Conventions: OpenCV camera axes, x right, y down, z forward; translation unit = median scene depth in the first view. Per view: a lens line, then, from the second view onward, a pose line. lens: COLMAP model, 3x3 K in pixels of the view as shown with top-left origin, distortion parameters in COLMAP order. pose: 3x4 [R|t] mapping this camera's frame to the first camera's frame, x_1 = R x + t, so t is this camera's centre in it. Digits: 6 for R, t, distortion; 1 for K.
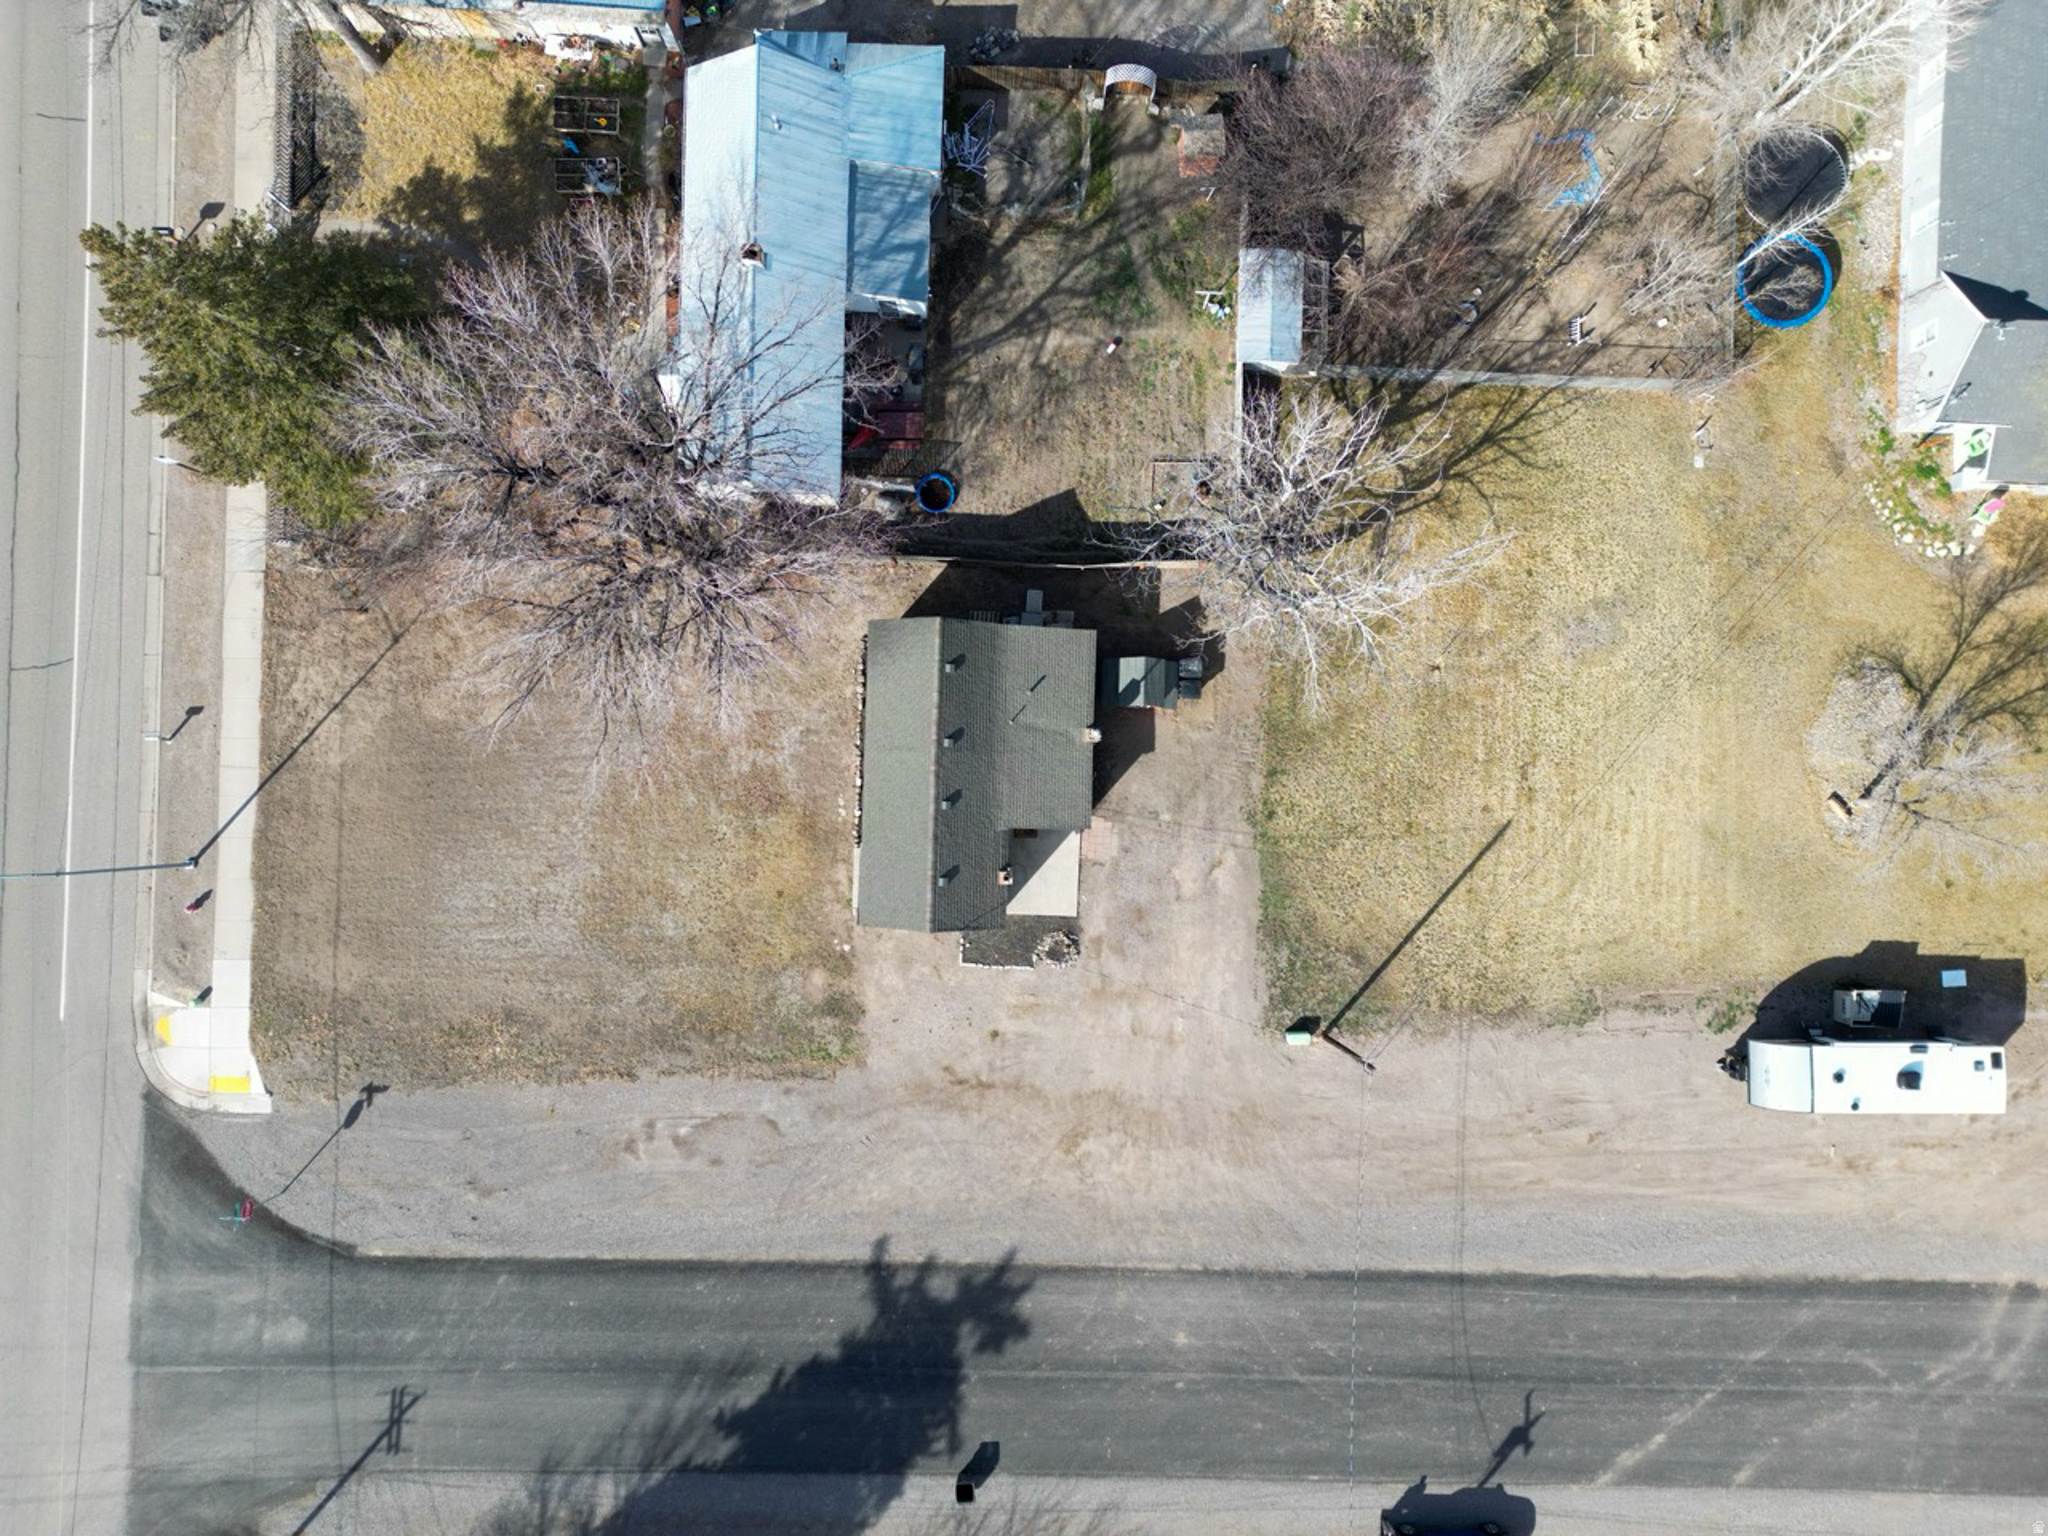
lens RADIAL K [[1429.7, 0, 1034.5], [0, 1429.7, 759.3], [0, 0, 1]] dist [0.069748, -0.058808]
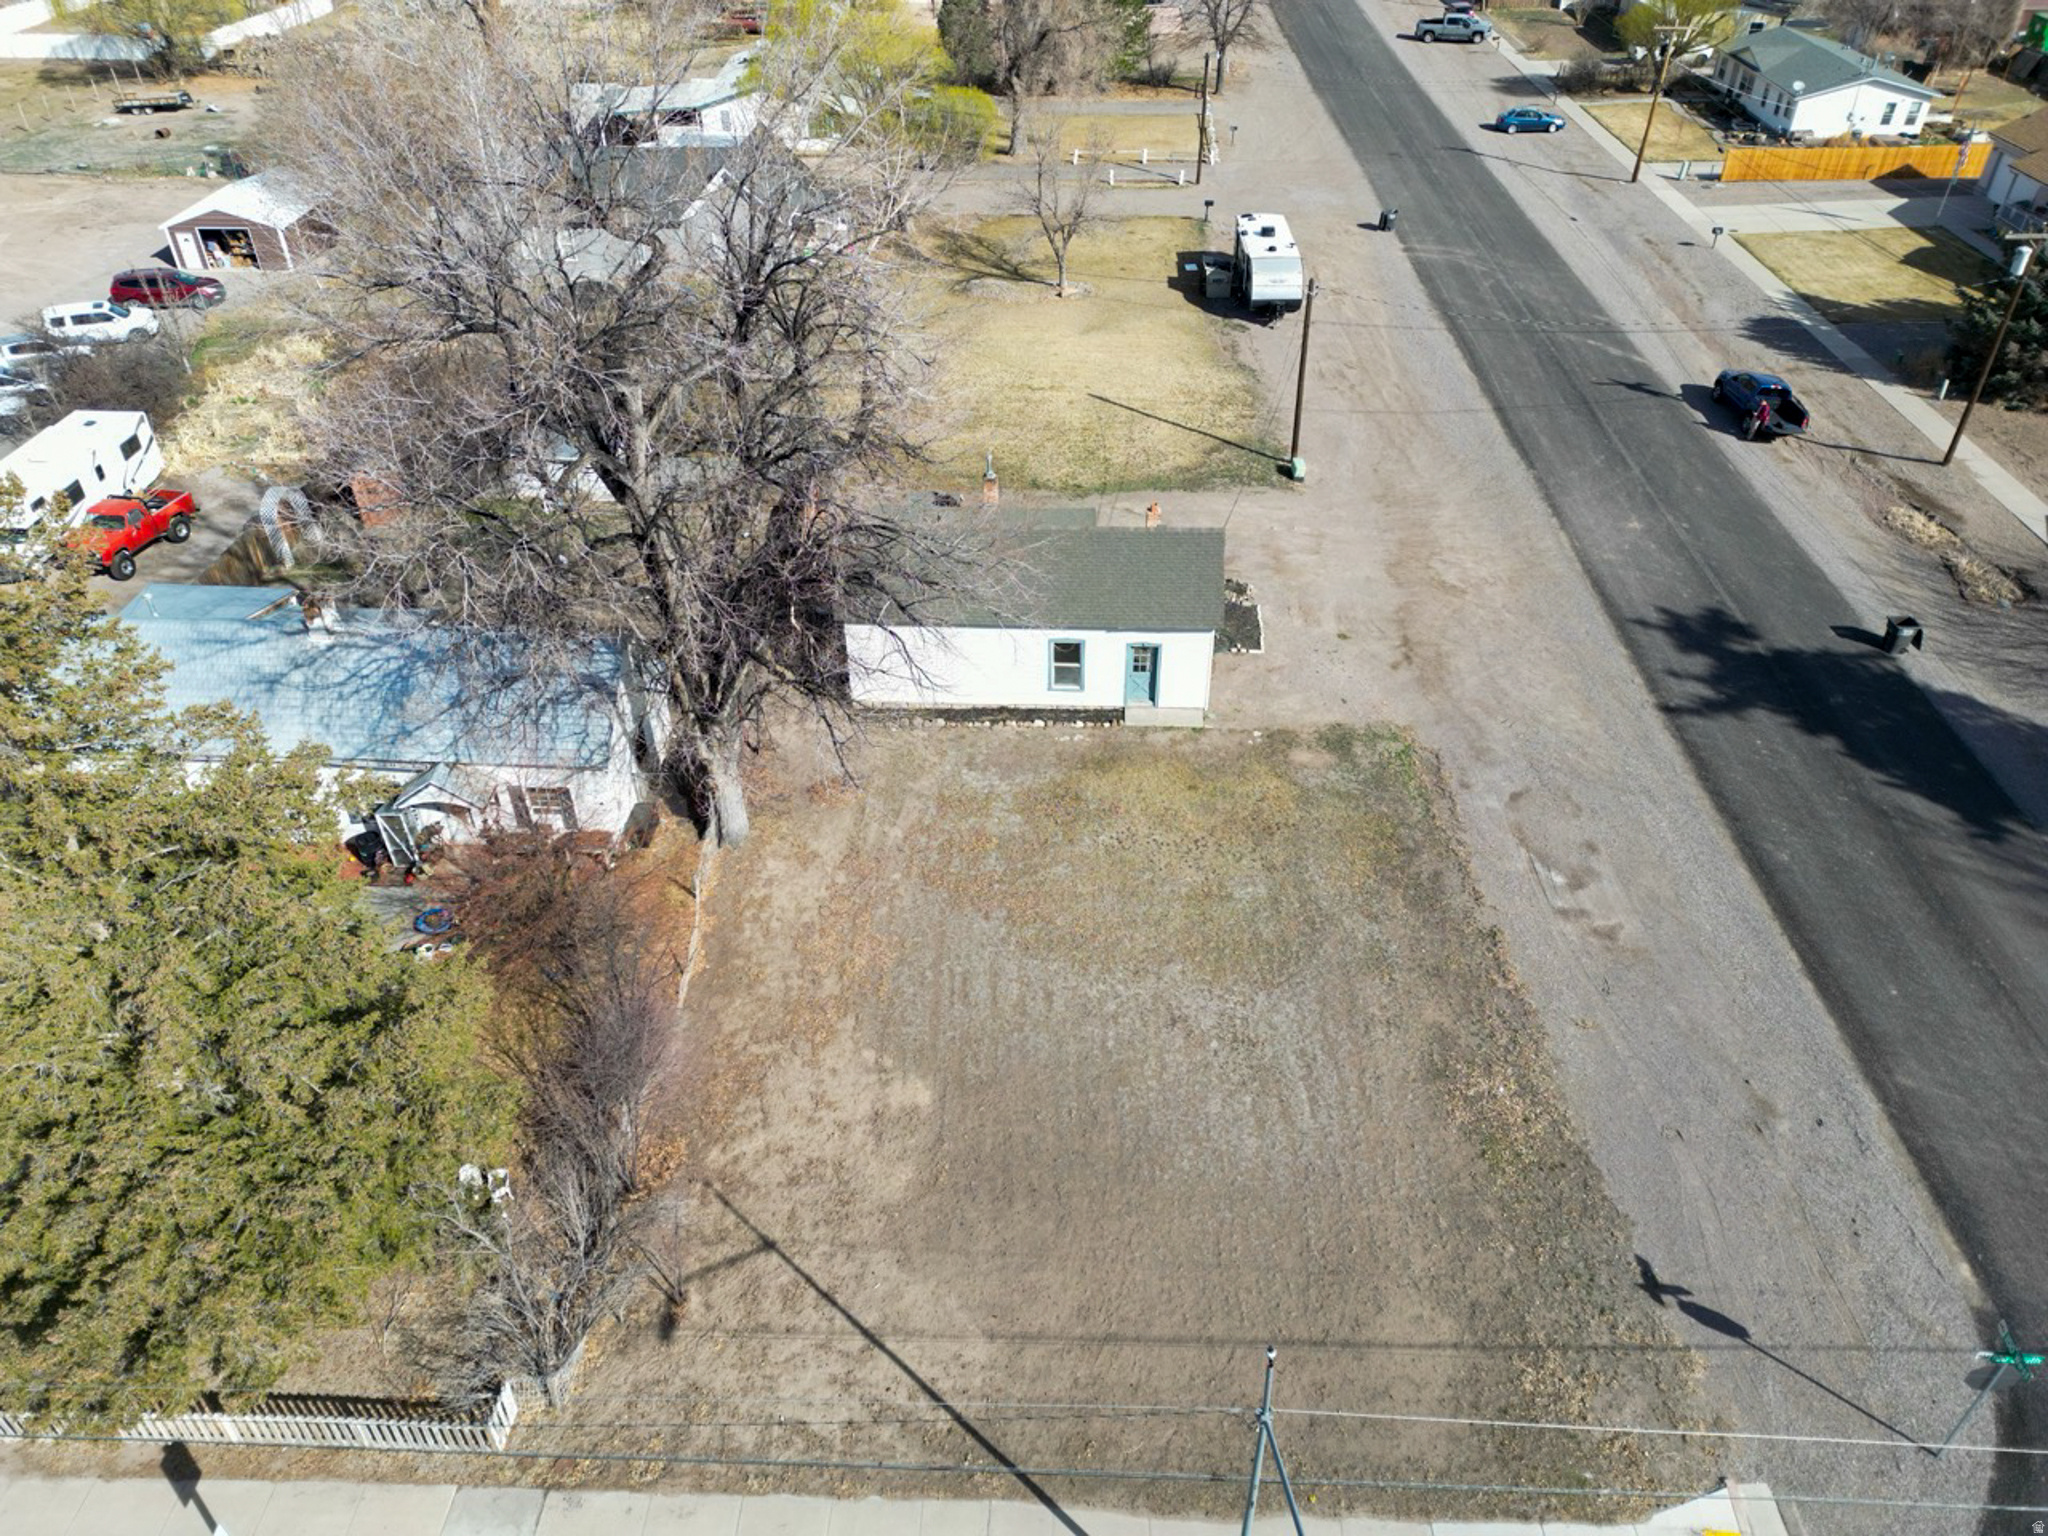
lens RADIAL K [[1429.7, 0, 1022.4], [0, 1429.7, 768.6], [0, 0, 1]] dist [0.069748, -0.058808]
pose [[0.019591, -0.611343, 0.791123, -0.744046], [0.999724, 0.022241, -0.007570, 0.013609], [-0.012967, 0.791053, 0.611610, 0.553244]]
